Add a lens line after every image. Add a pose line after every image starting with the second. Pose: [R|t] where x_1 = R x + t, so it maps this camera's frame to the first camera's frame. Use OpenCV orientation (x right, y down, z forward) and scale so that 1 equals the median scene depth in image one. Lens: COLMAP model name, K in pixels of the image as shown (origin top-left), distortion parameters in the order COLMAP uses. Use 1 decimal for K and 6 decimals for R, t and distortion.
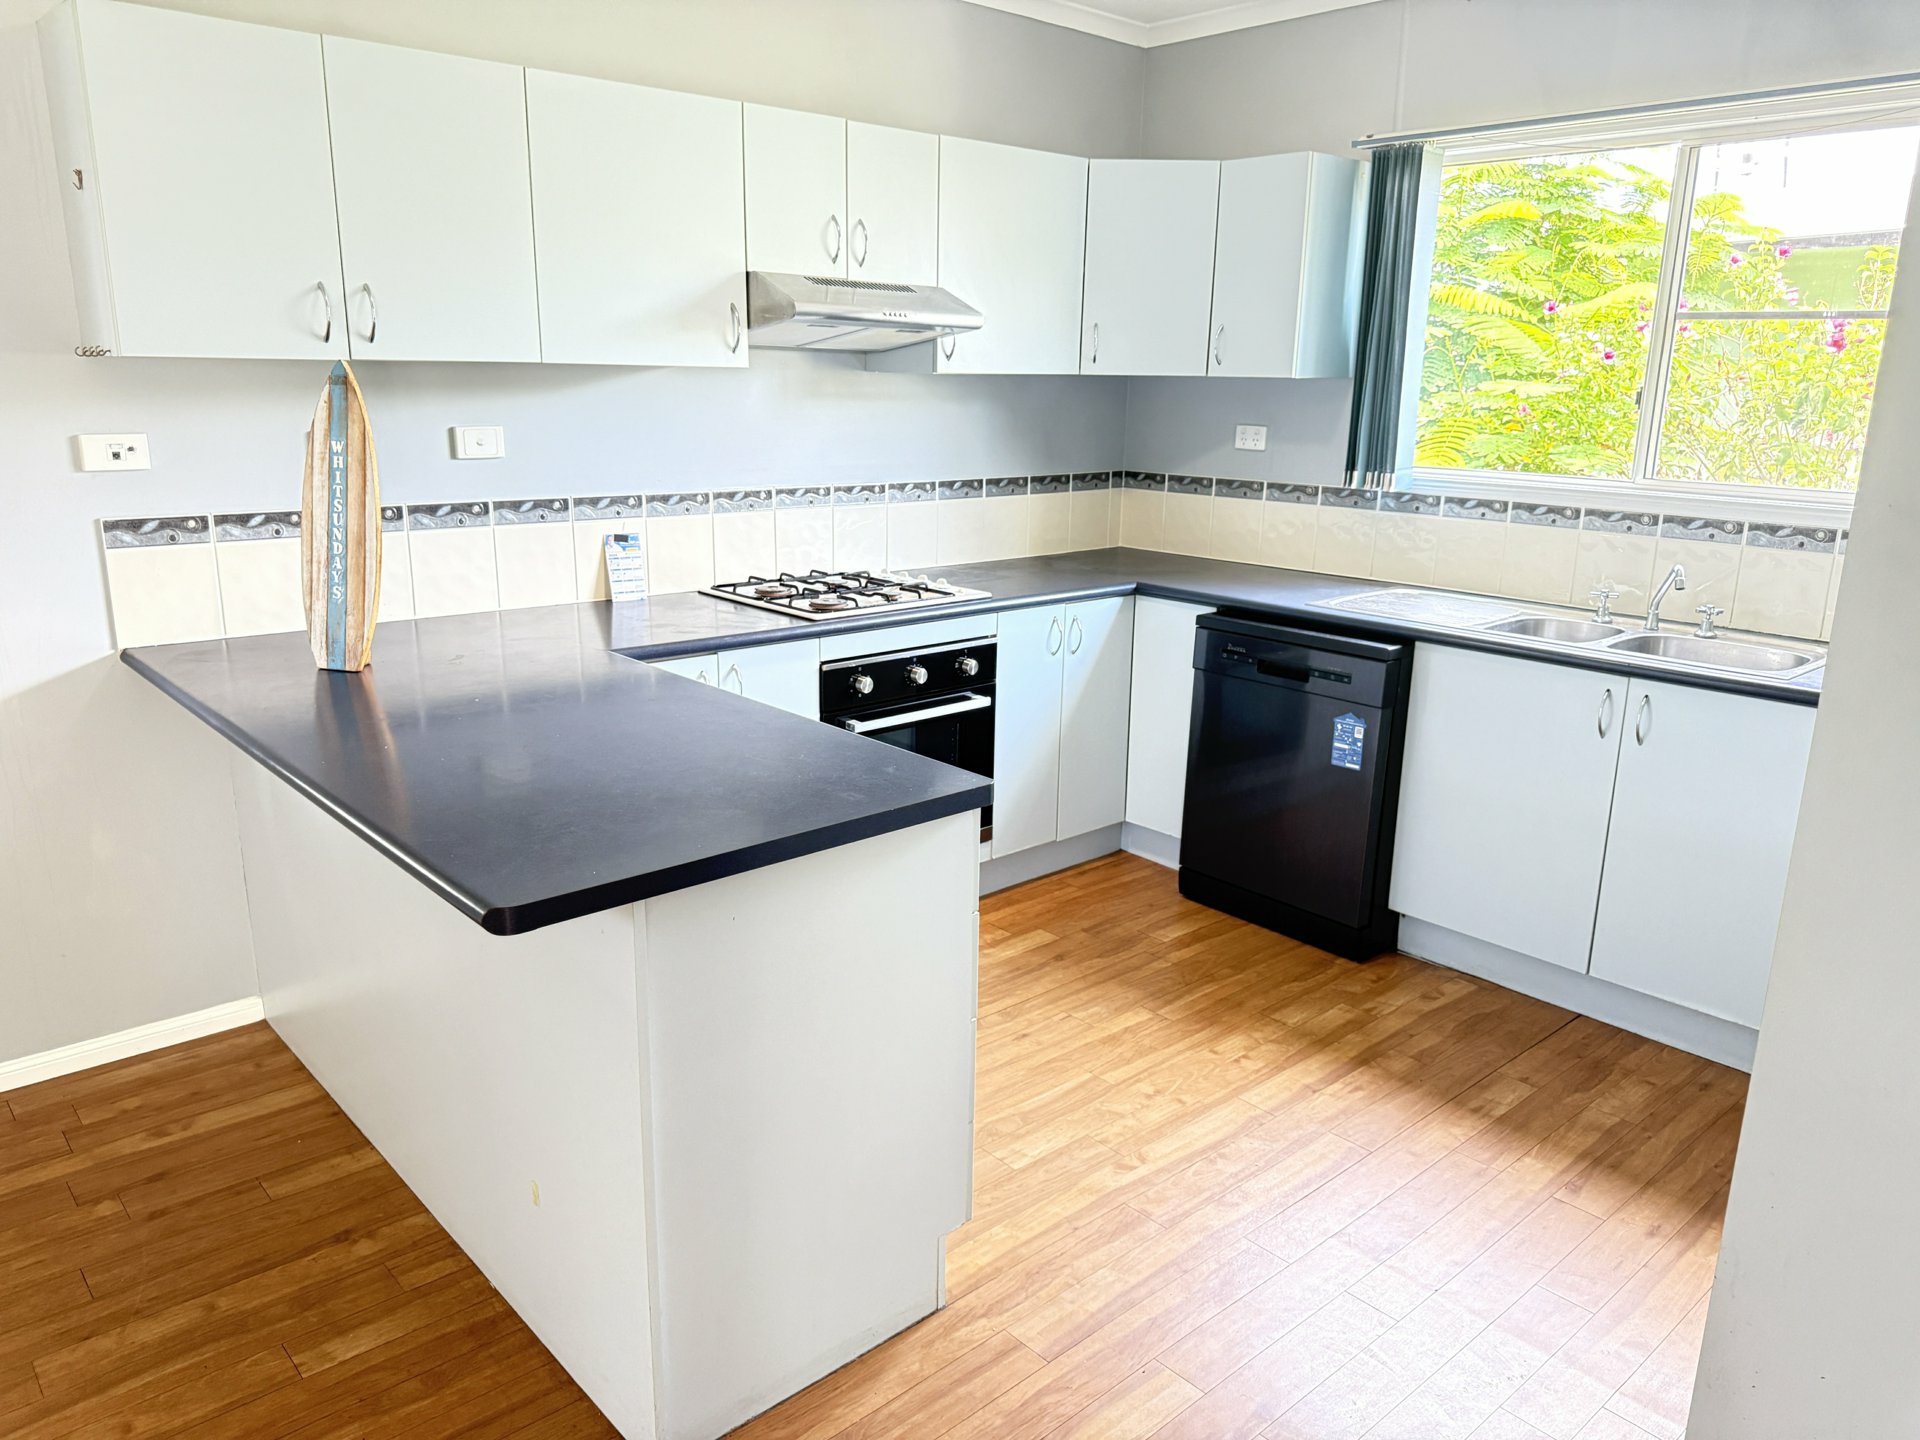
lens RADIAL K [[1356.3, 0, 955.7], [0, 1356.3, 681.2], [0, 0, 1]] dist [0.044342, -0.020410]
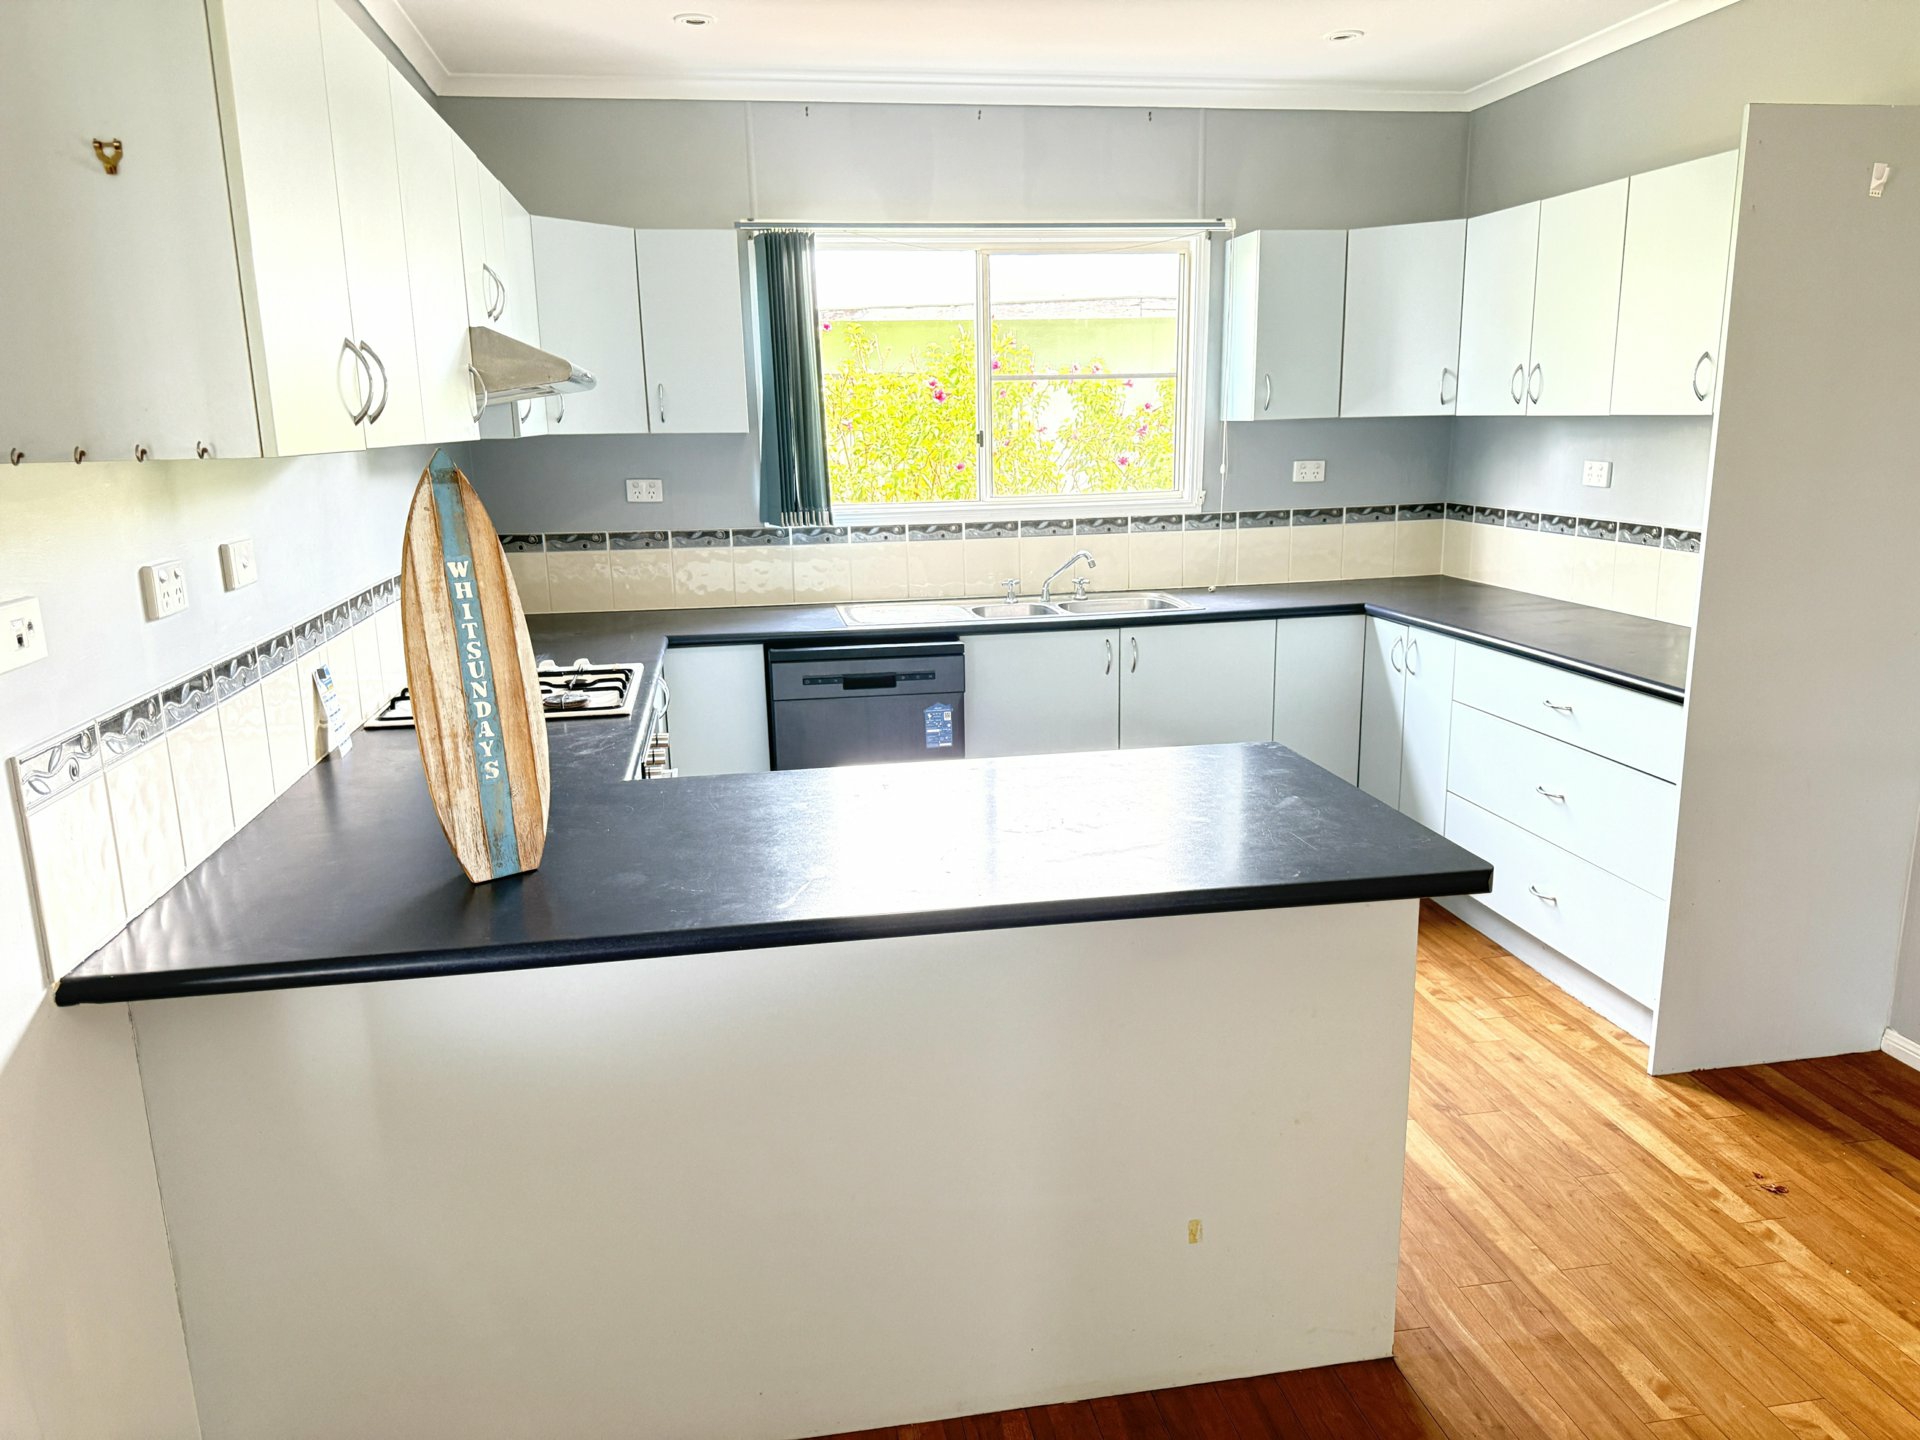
lens RADIAL K [[1356.3, 0, 967.3], [0, 1356.3, 723.8], [0, 0, 1]] dist [0.044342, -0.020410]
pose [[0.518611, -0.210784, 0.828621, -0.700006], [0.212339, 0.970525, 0.113985, -0.089746], [-0.828224, 0.116835, 0.548083, 0.303777]]
